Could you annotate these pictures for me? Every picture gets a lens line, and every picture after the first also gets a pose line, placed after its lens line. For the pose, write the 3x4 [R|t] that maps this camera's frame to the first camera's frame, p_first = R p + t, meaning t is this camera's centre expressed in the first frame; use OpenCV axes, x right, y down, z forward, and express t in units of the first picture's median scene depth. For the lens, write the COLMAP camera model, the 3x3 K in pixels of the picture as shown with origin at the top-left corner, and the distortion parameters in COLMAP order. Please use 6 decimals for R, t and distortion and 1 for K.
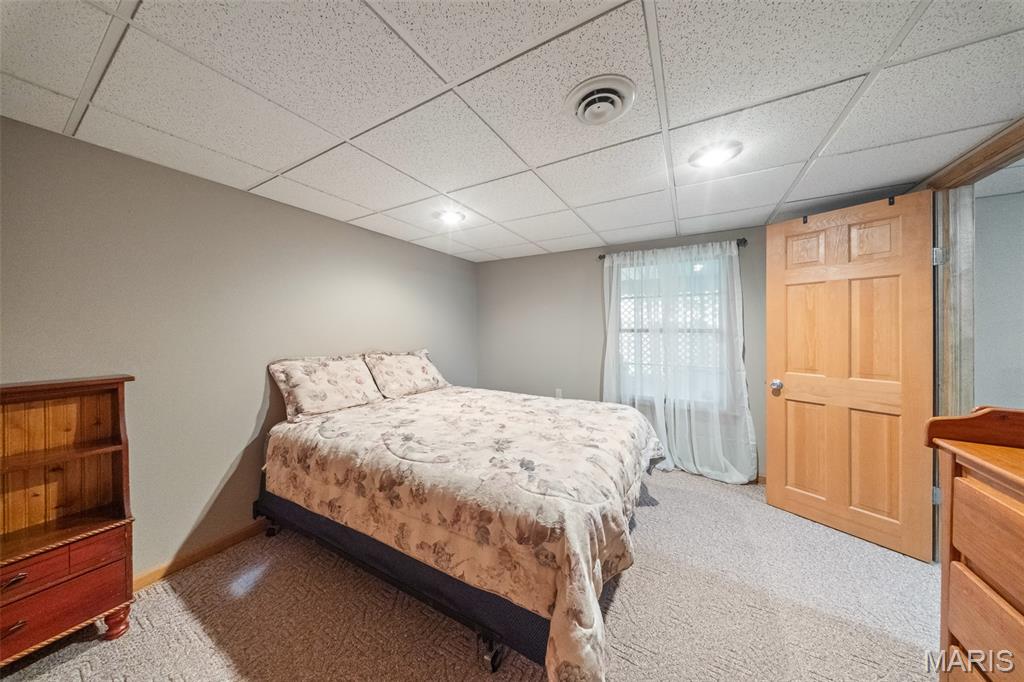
lens RADIAL K [[307.3, 0, 511.4], [0, 307.3, 332.1], [0, 0, 1]] dist [-0.000010, 0.000000]
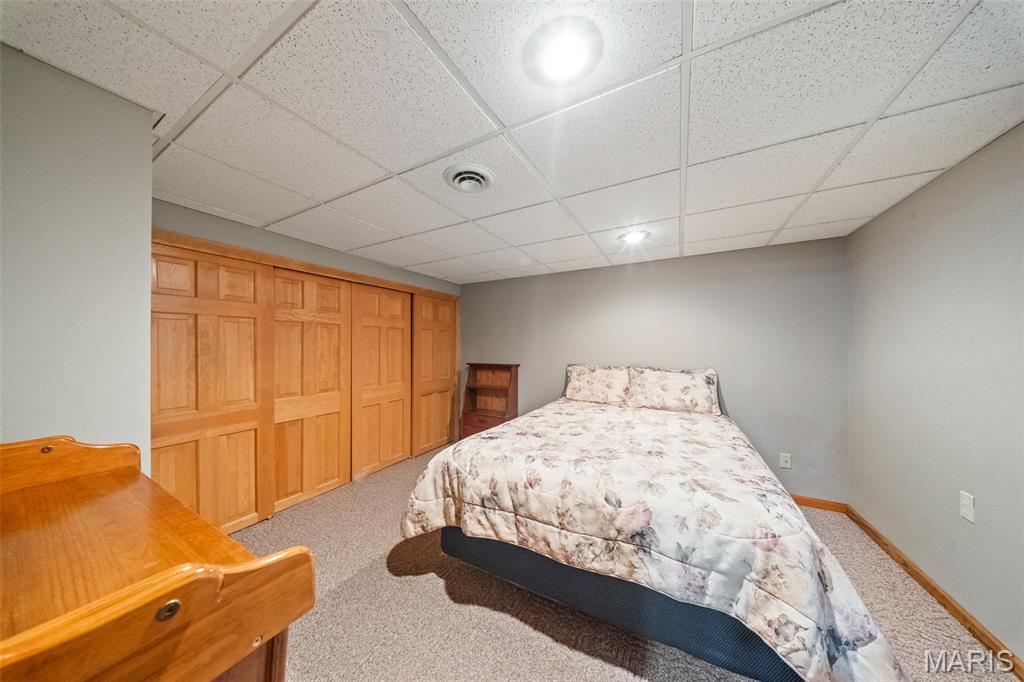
lens RADIAL K [[300.3, 0, 513.1], [0, 300.3, 349.6], [0, 0, 1]] dist [0.000058, 0.000000]
pose [[0.014773, 0.007188, -0.999865, 1.107714], [-0.007195, 0.999949, 0.007082, -0.004347], [0.999865, 0.007089, 0.014824, 0.801041]]
